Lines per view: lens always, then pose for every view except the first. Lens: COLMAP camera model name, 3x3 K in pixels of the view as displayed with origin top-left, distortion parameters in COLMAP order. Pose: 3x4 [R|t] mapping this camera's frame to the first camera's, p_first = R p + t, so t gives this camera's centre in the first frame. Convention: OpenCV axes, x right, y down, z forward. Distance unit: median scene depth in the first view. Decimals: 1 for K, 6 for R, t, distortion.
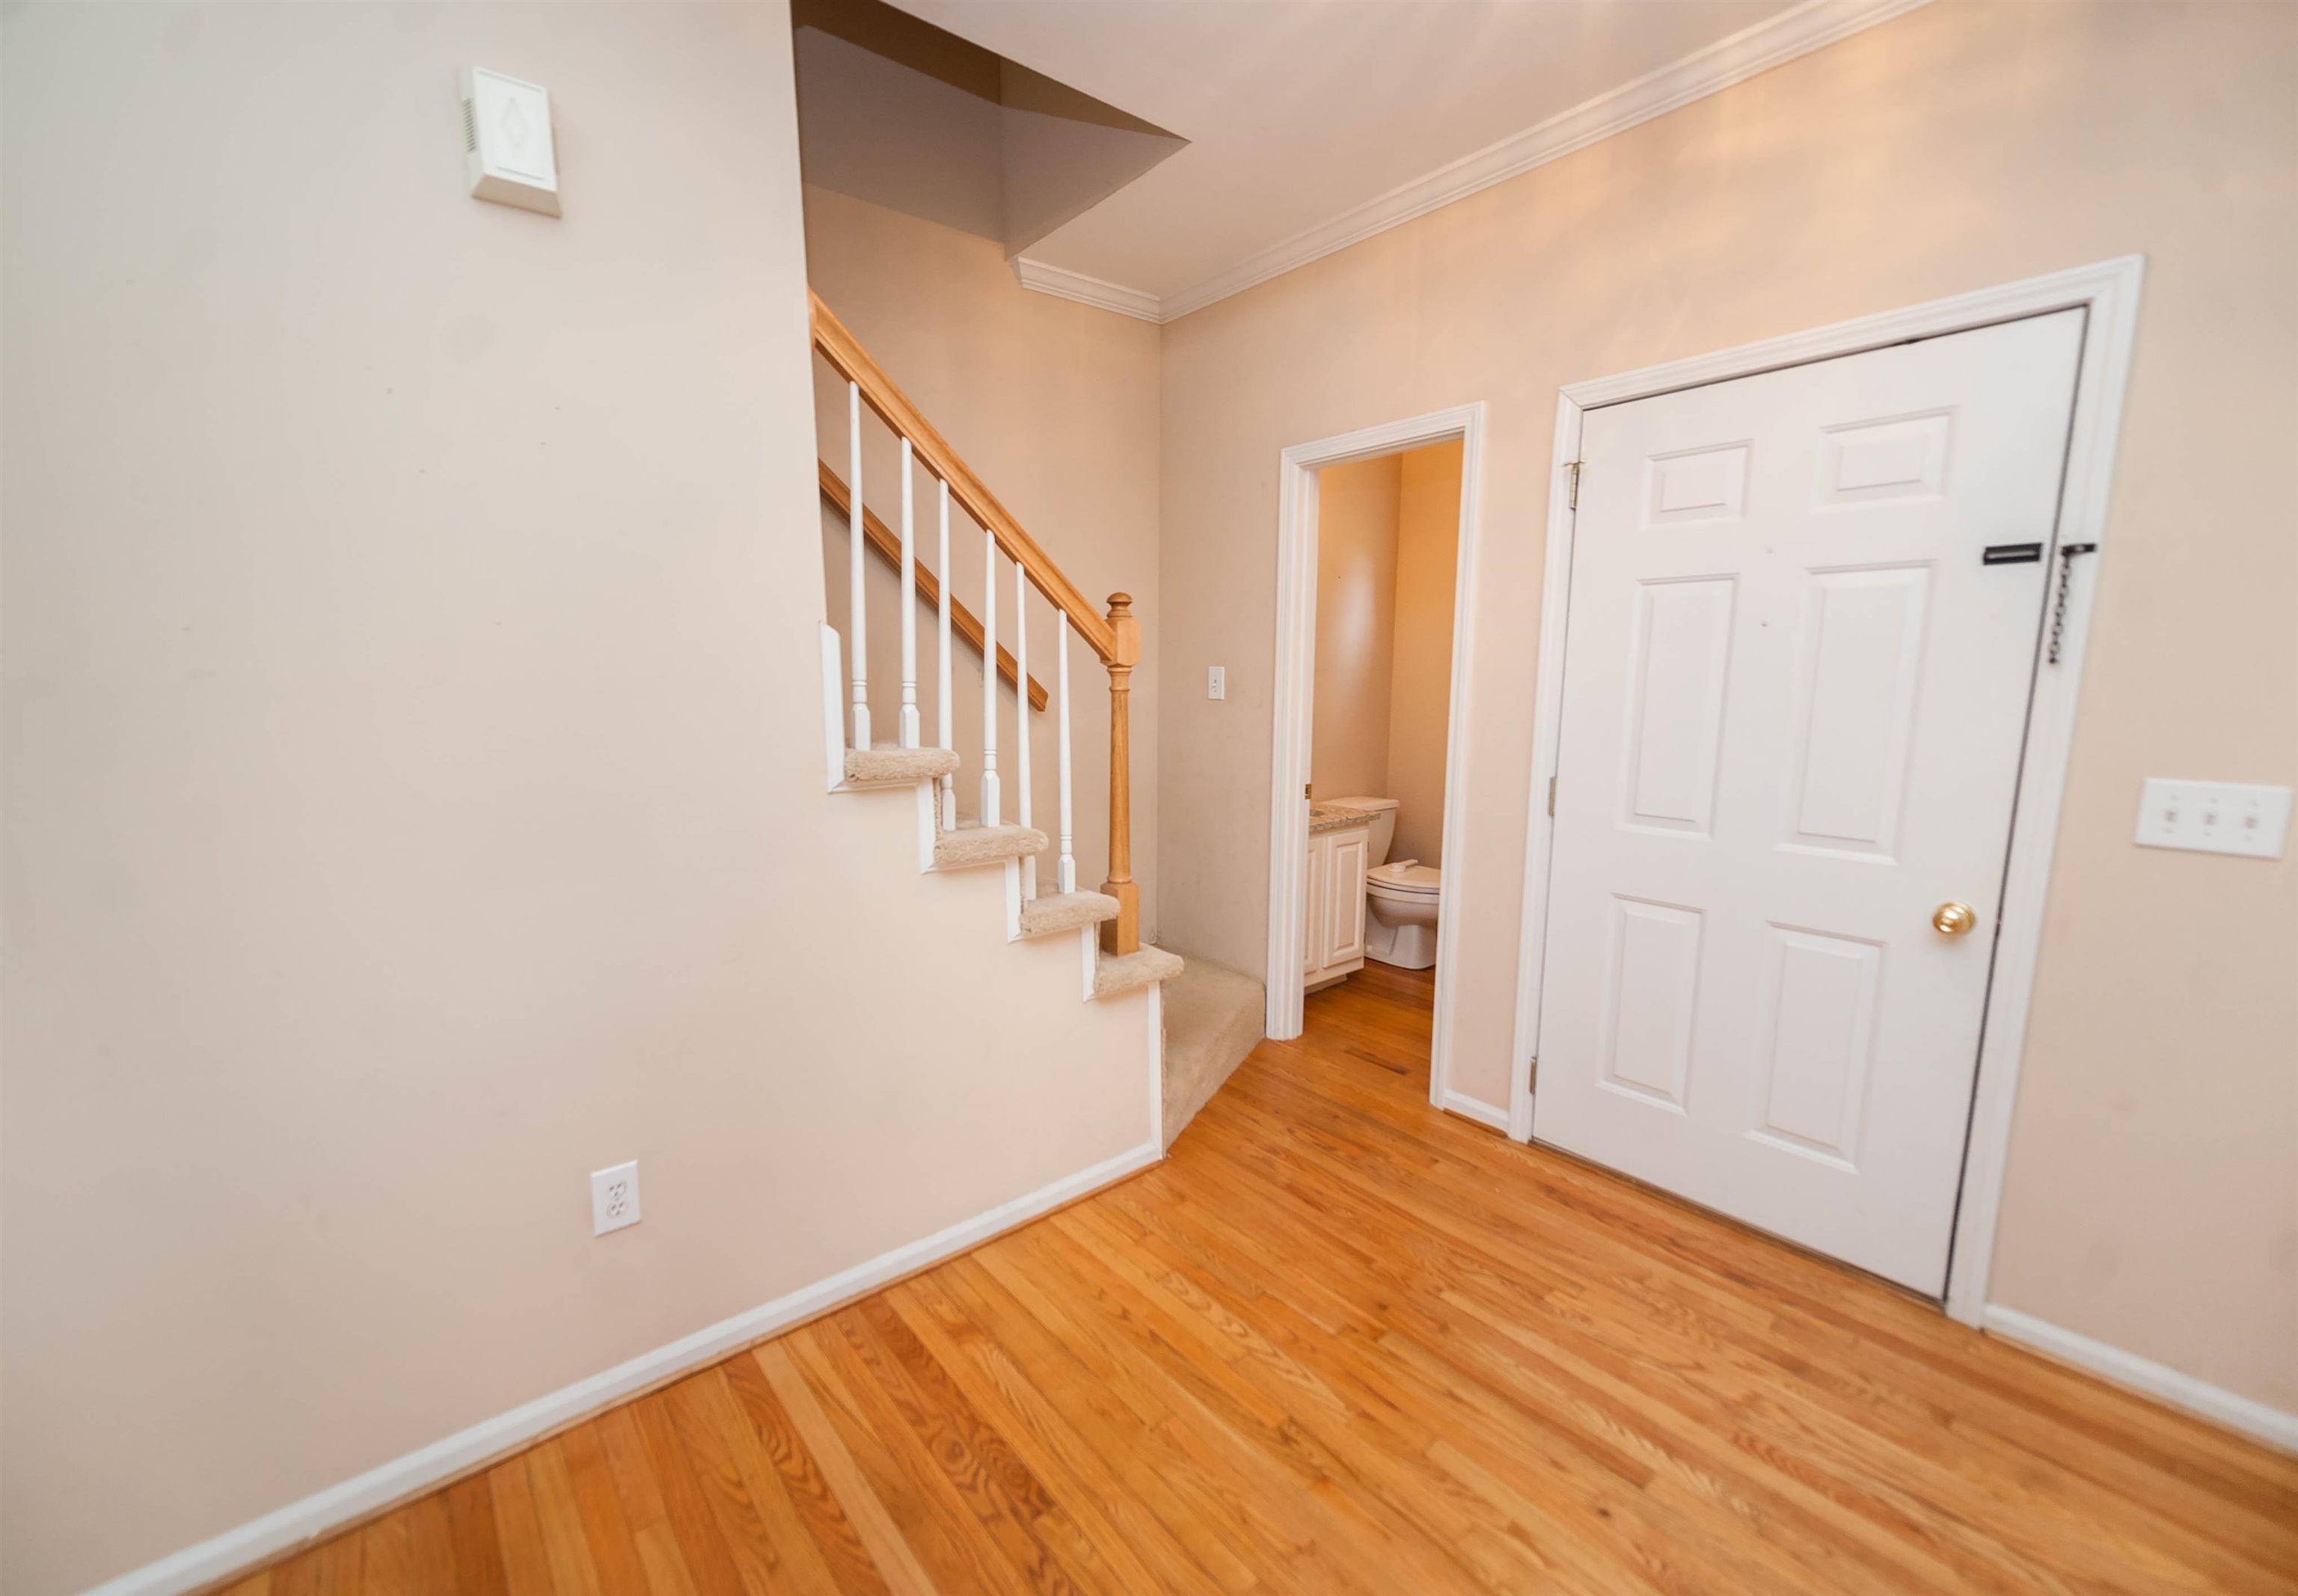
lens RADIAL K [[937.6, 0, 1100.9], [0, 937.6, 811.4], [0, 0, 1]] dist [0.002974, -0.000362]
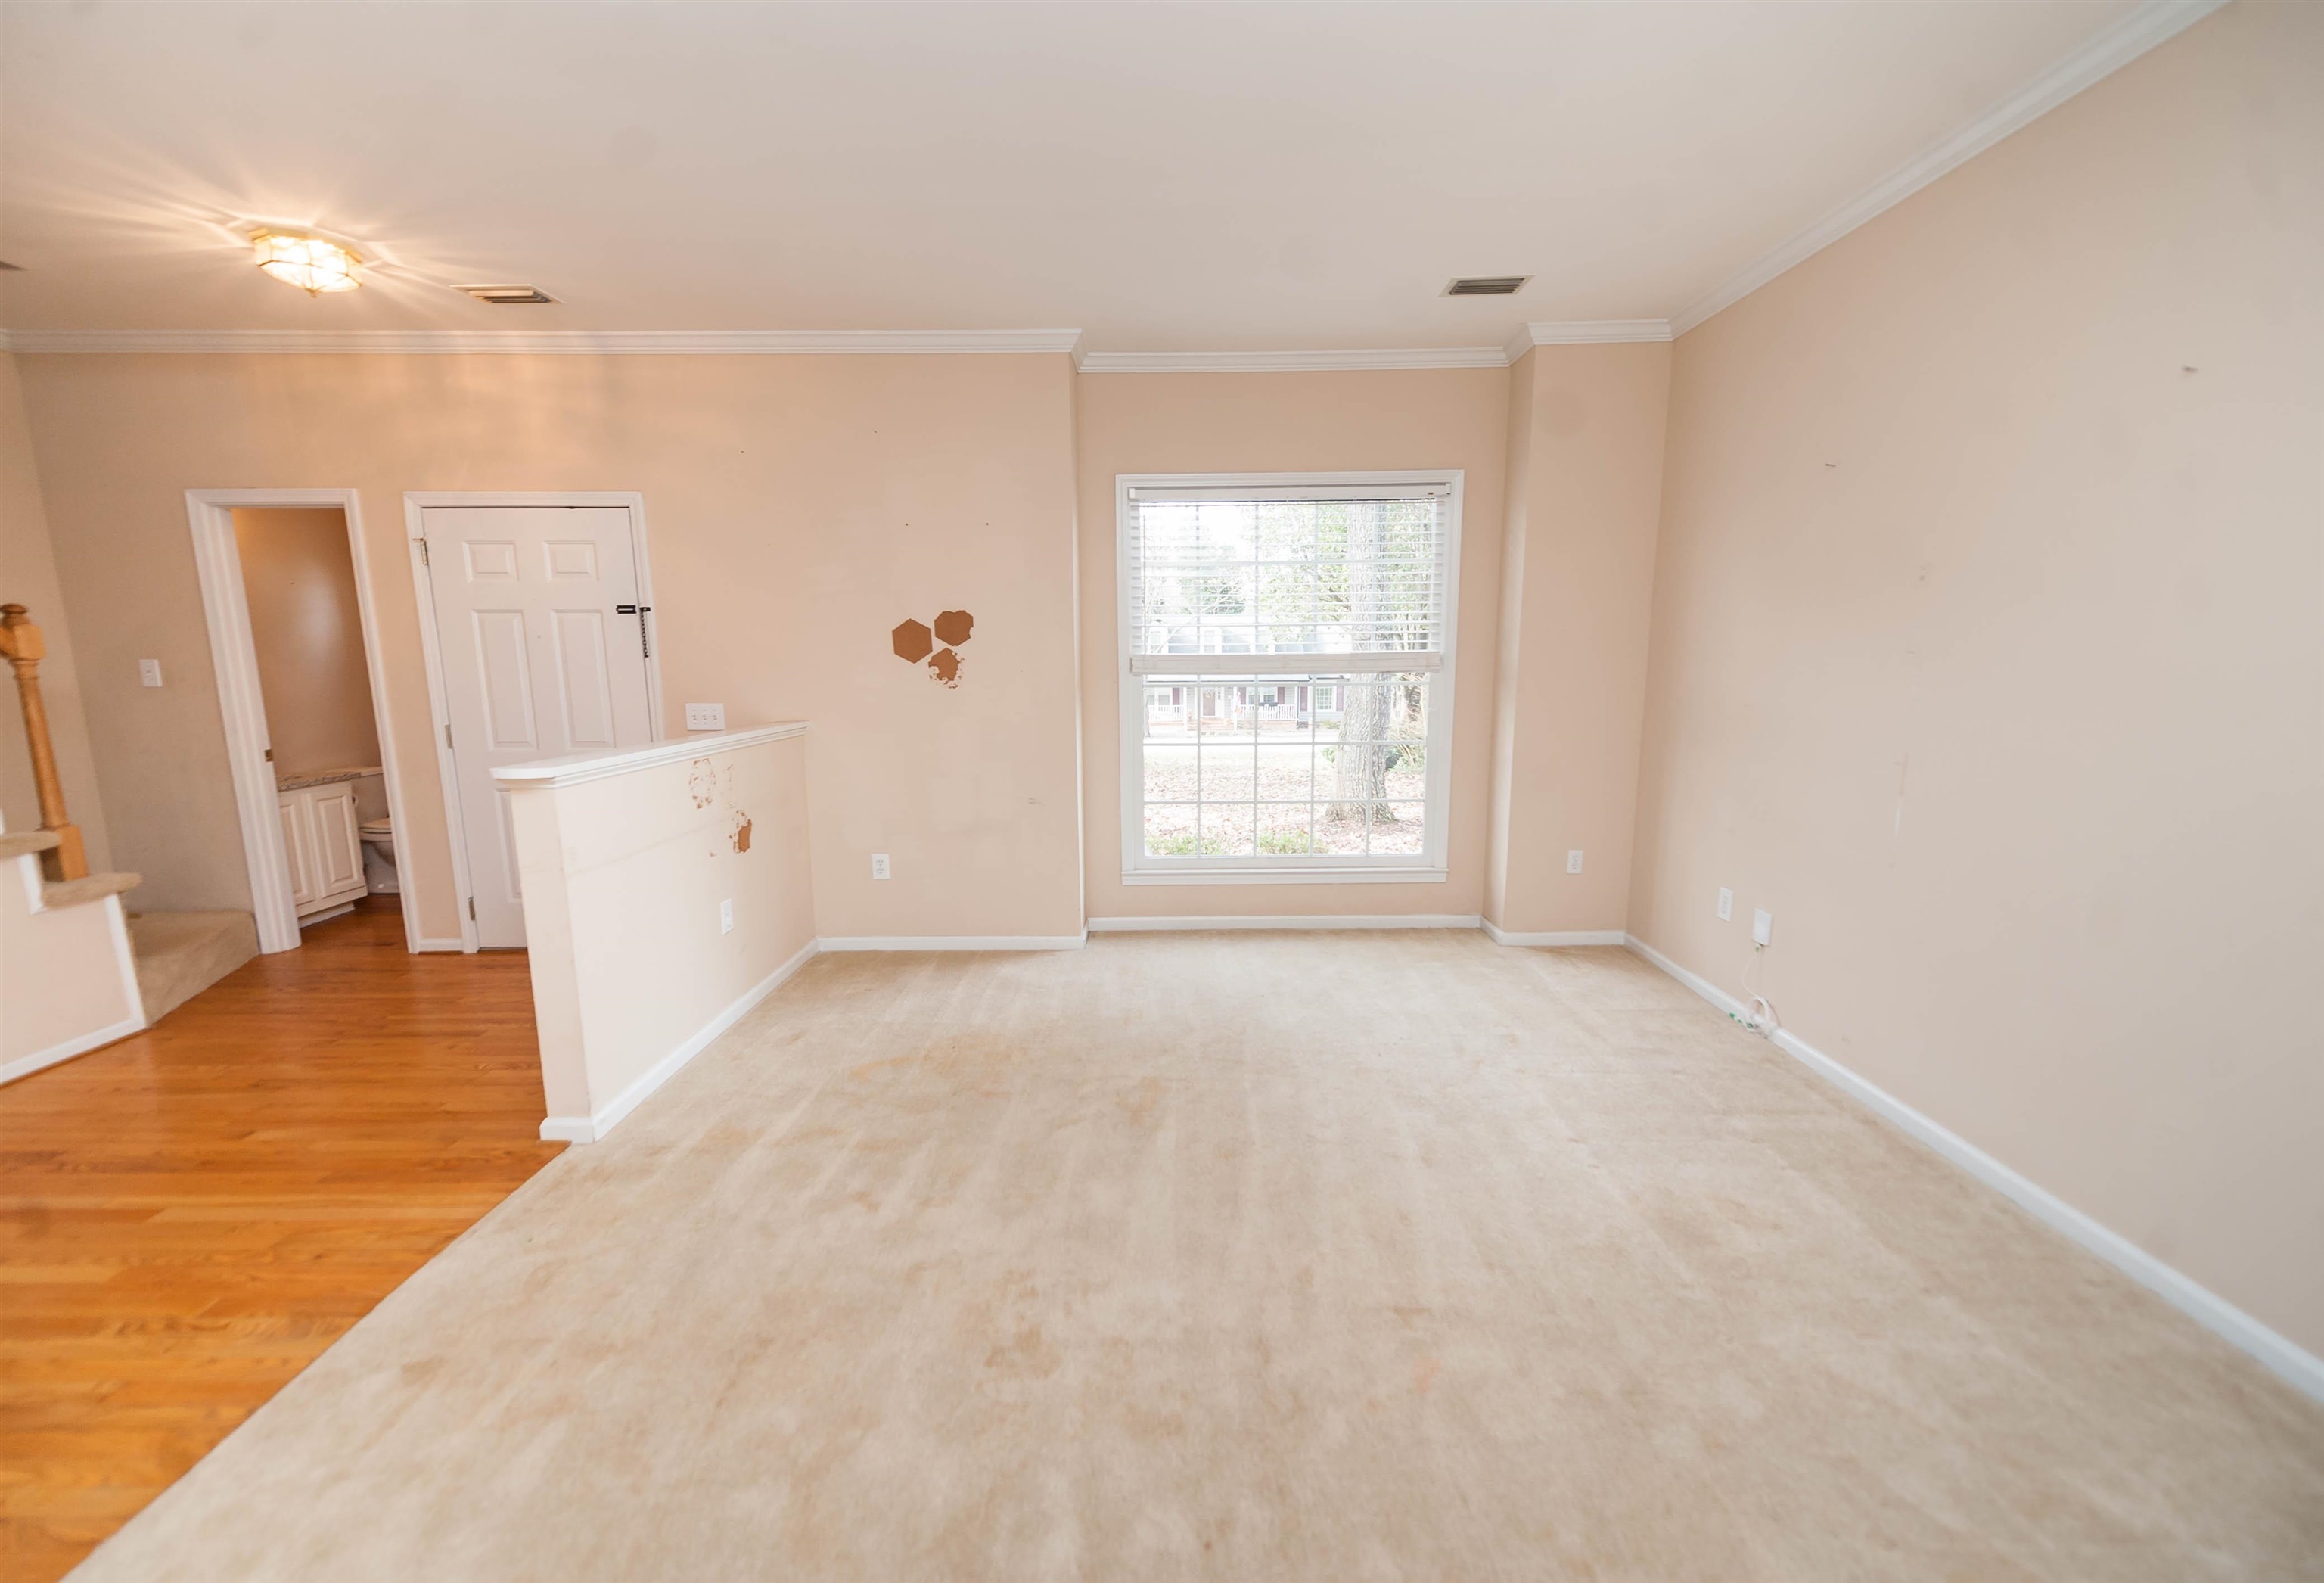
lens RADIAL K [[925.6, 0, 1152.1], [0, 925.6, 803.0], [0, 0, 1]] dist [0.008868, -0.002229]
pose [[0.618442, -0.126677, 0.775553, -0.040429], [0.123383, 0.990334, 0.063370, 0.152492], [-0.776084, 0.056499, 0.628094, -1.013414]]
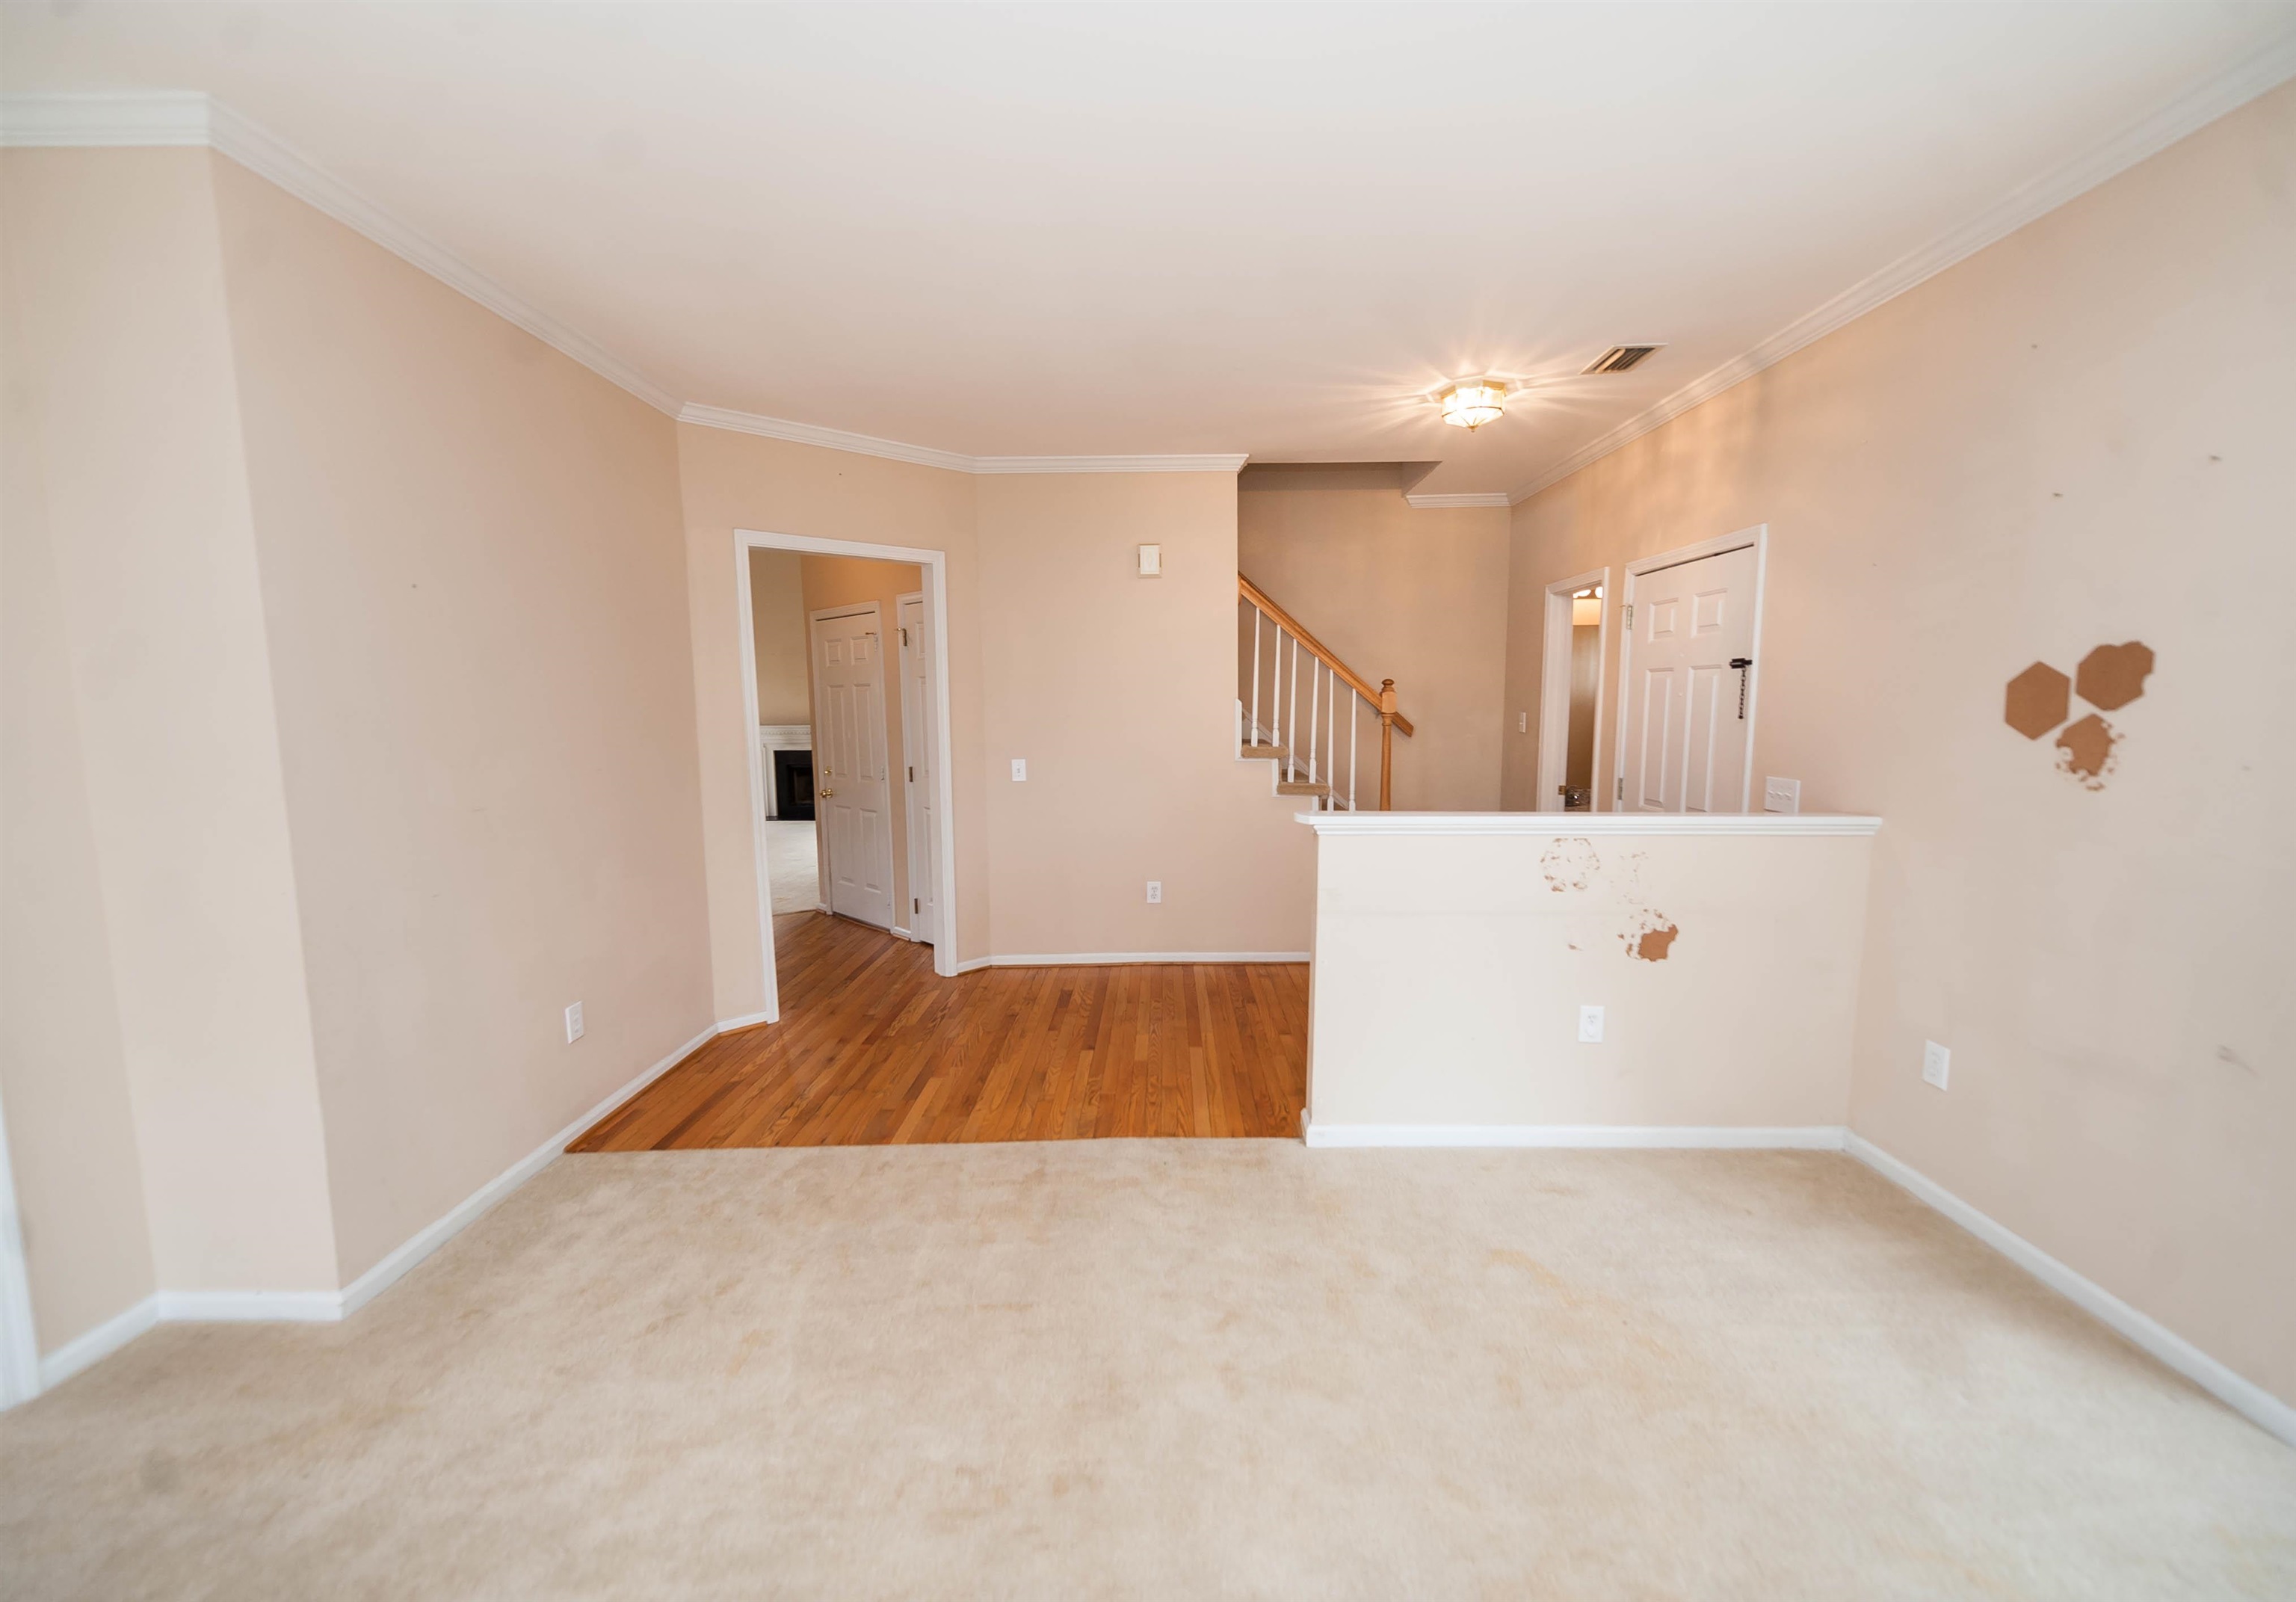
lens RADIAL K [[936.9, 0, 1170.3], [0, 936.9, 821.5], [0, 0, 1]] dist [0.002974, -0.000362]
pose [[0.794017, 0.077463, -0.602940, 0.895962], [-0.092637, 0.995682, 0.005926, 0.114459], [0.600796, 0.051149, 0.797764, -0.931064]]
